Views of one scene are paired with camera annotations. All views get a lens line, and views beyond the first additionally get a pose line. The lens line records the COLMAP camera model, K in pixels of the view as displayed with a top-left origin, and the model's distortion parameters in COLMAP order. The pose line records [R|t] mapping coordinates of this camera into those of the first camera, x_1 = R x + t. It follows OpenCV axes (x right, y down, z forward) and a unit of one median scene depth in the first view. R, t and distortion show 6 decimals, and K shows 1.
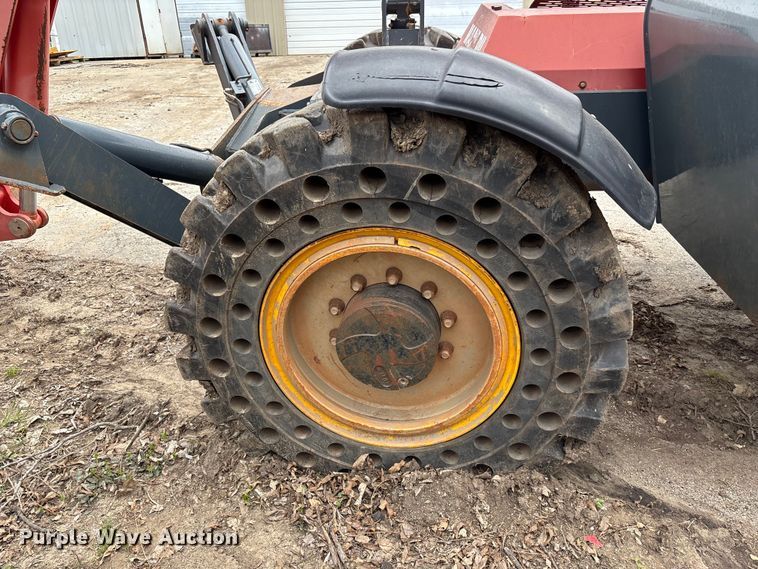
lens RADIAL K [[575.3, 0, 376.6], [0, 575.3, 288.3], [0, 0, 1]] dist [0.045728, -0.055265]
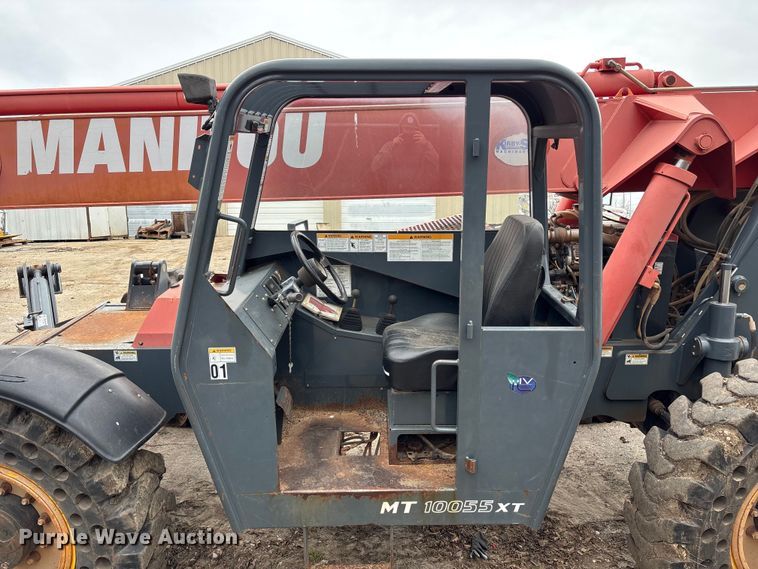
lens RADIAL K [[583.5, 0, 380.6], [0, 583.5, 286.6], [0, 0, 1]] dist [0.026185, -0.026578]
pose [[0.998413, 0.008037, 0.055747, 0.861862], [0.007463, 0.962163, -0.272373, -0.097210], [-0.055827, 0.272357, 0.960575, -0.612747]]
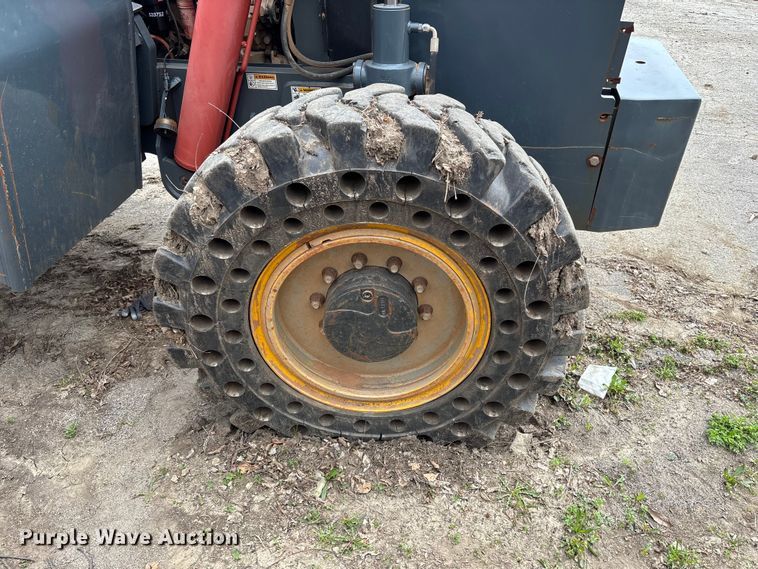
lens RADIAL K [[575.3, 0, 380.9], [0, 575.3, 287.0], [0, 0, 1]] dist [0.045728, -0.055265]
pose [[0.988894, 0.098047, -0.111691, 2.182130], [-0.083444, 0.988172, 0.128662, -0.126466], [0.122984, -0.117914, 0.985379, -0.121401]]
